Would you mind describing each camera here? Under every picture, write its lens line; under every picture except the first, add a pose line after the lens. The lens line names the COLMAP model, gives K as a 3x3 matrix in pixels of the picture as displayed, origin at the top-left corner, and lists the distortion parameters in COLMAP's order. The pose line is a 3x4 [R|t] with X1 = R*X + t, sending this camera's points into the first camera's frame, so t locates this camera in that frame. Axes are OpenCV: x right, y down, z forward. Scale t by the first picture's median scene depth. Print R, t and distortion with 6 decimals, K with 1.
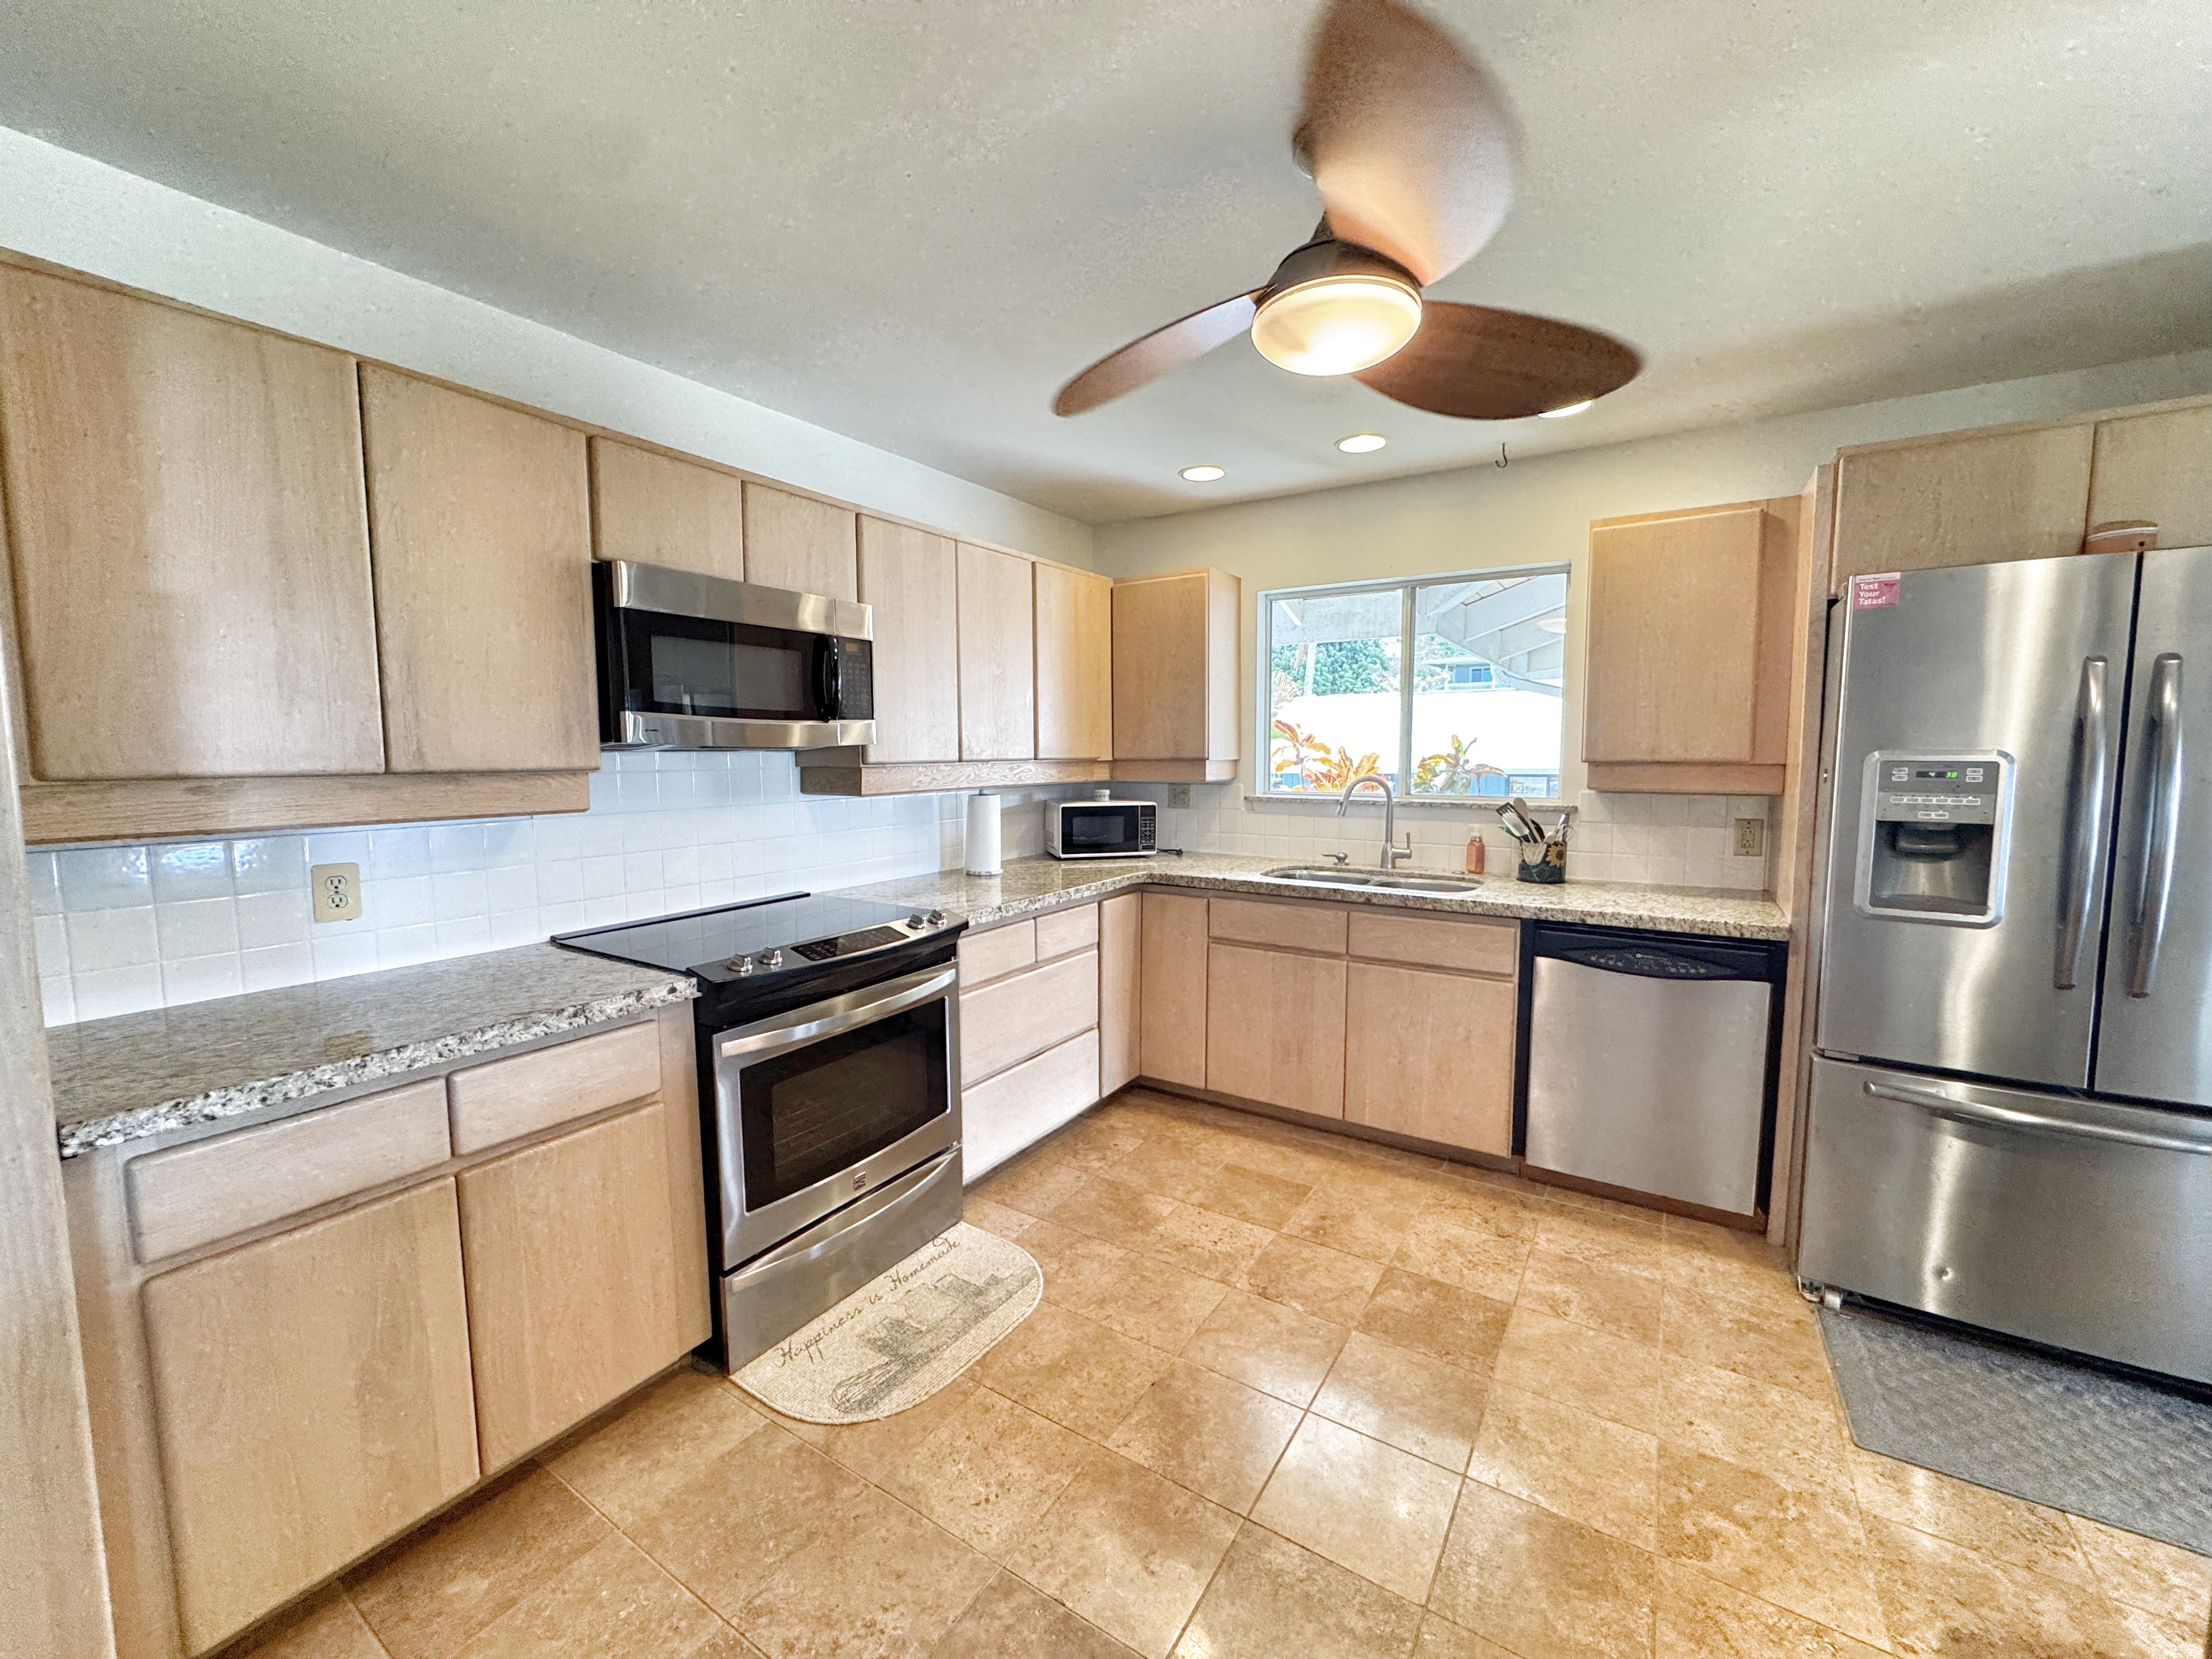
lens RADIAL K [[886.5, 0, 1105.0], [0, 886.5, 830.7], [0, 0, 1]] dist [0.001057, 0.000385]
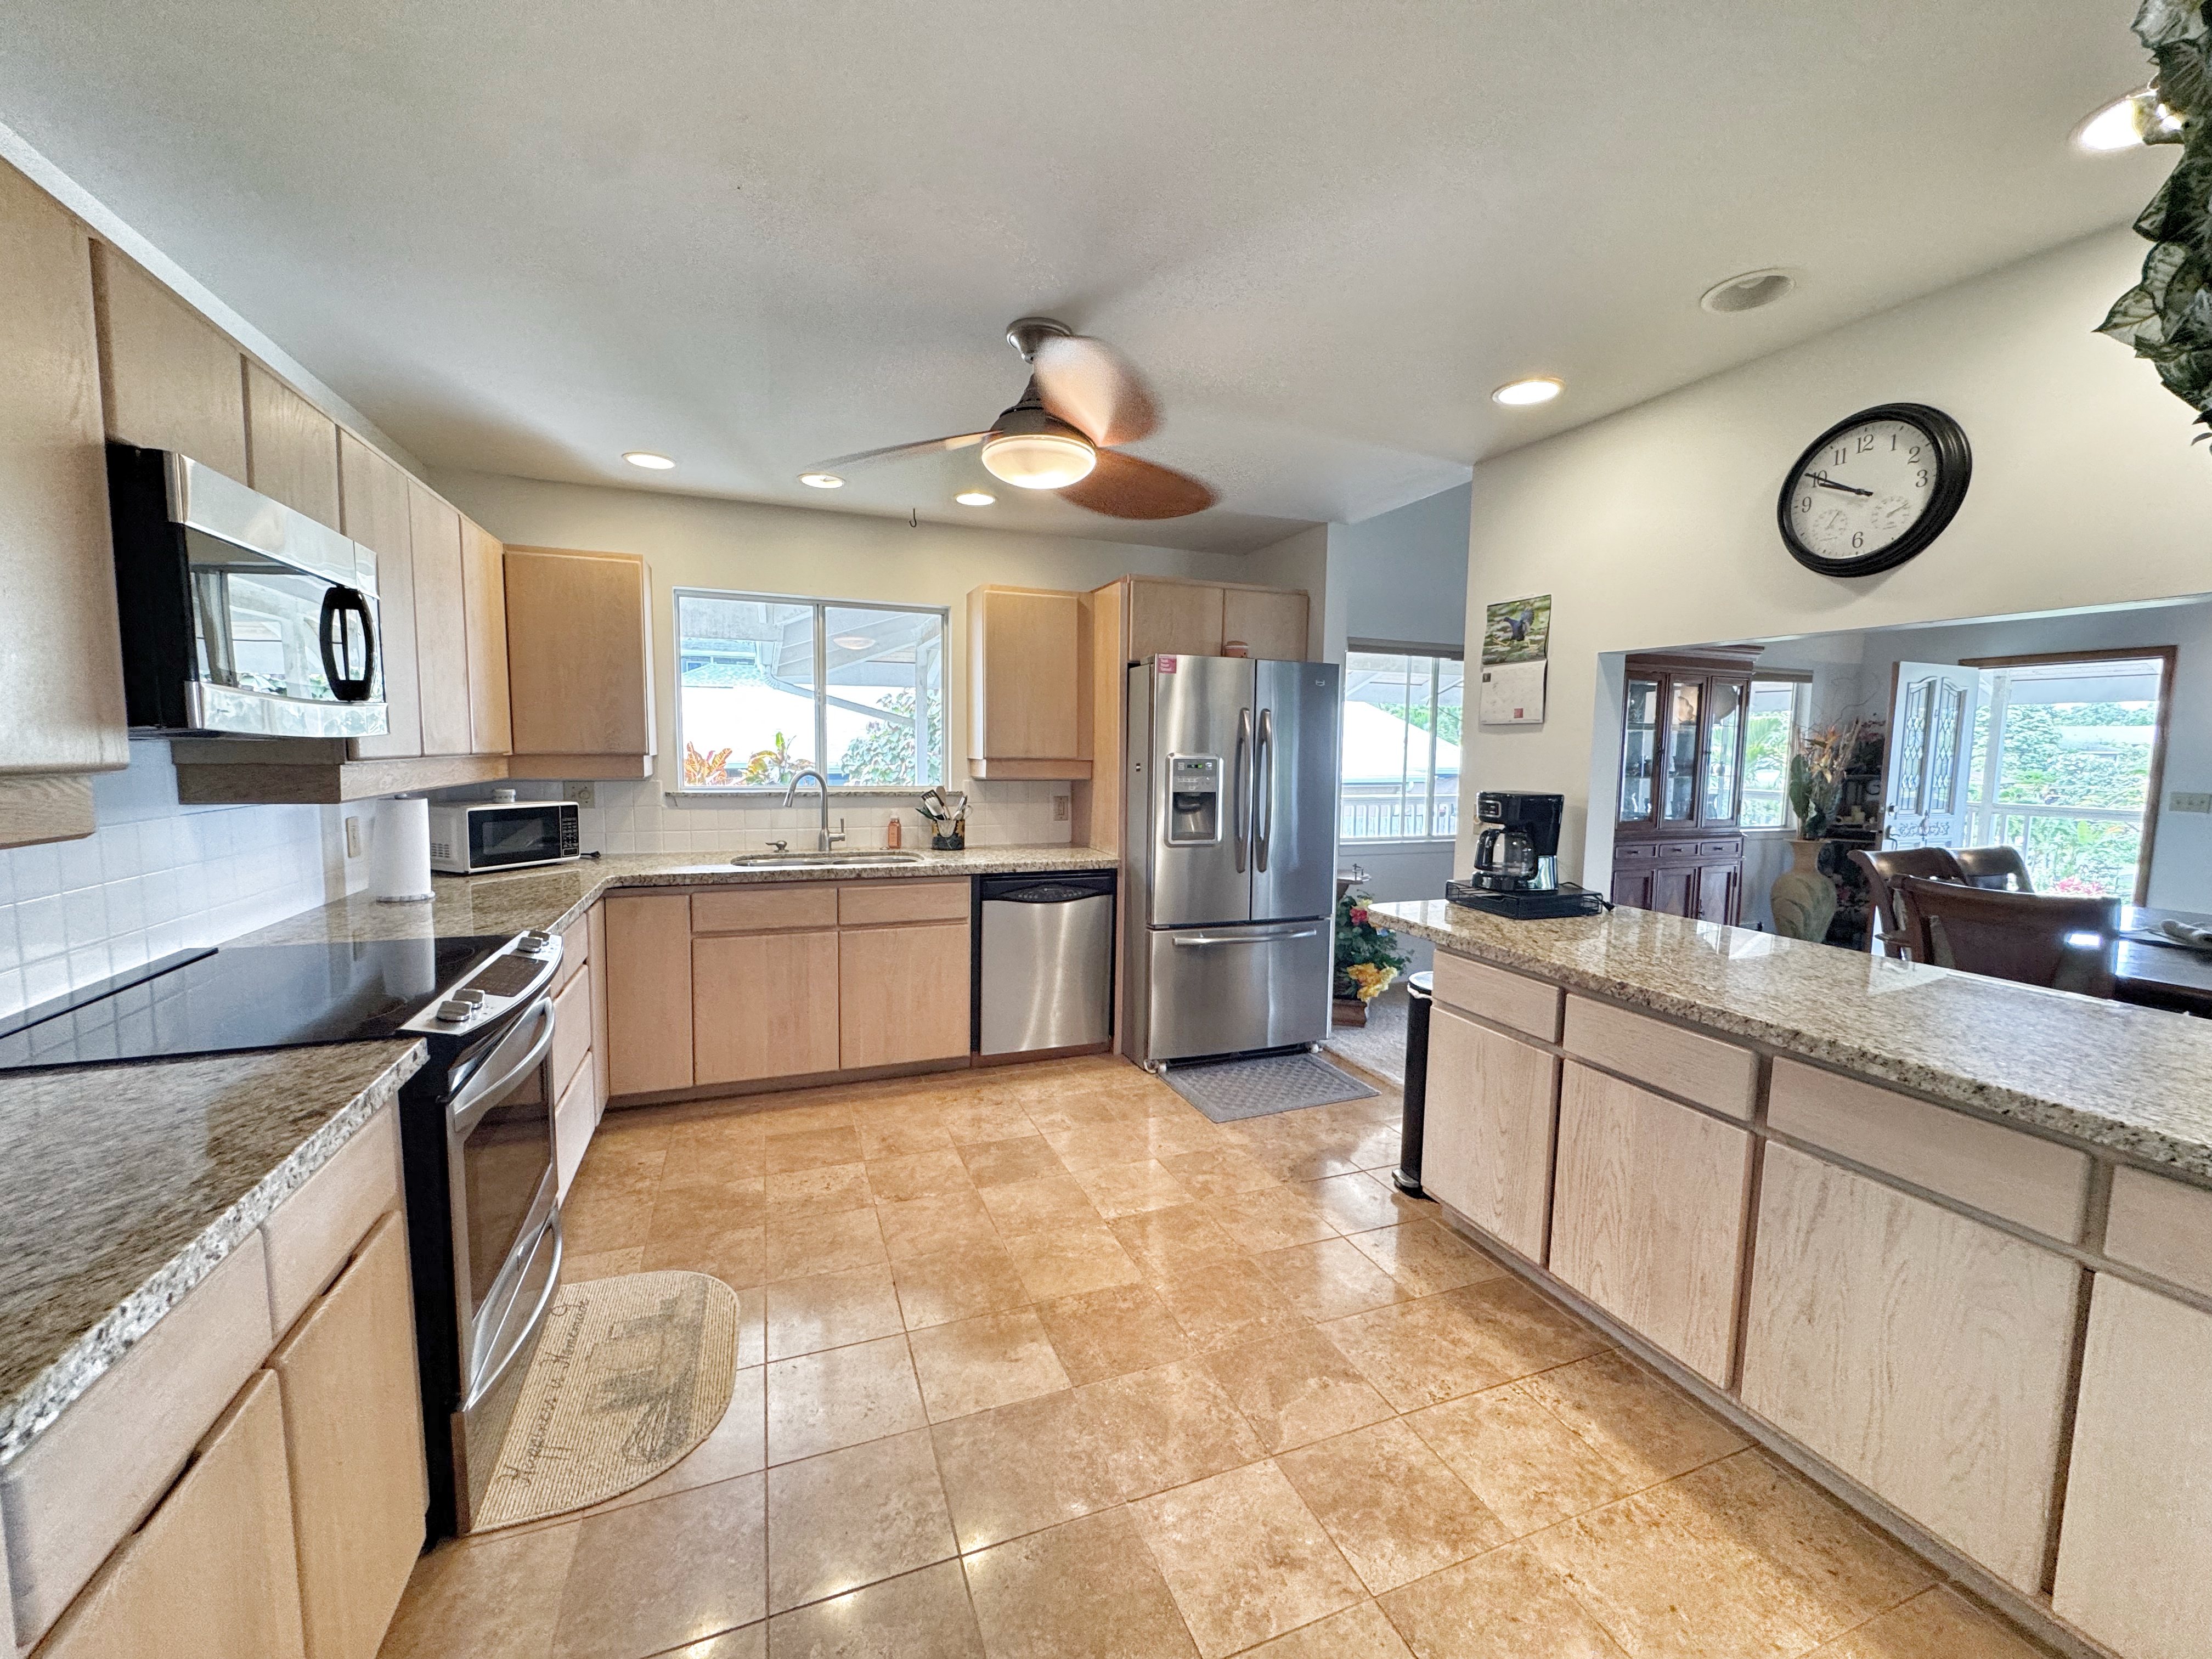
lens RADIAL K [[886.5, 0, 1106.1], [0, 886.5, 828.6], [0, 0, 1]] dist [0.001057, 0.000385]
pose [[0.588260, -0.062595, 0.806245, -0.457464], [0.058800, 0.997672, 0.034555, -0.005179], [-0.806531, 0.027080, 0.590571, 0.035827]]
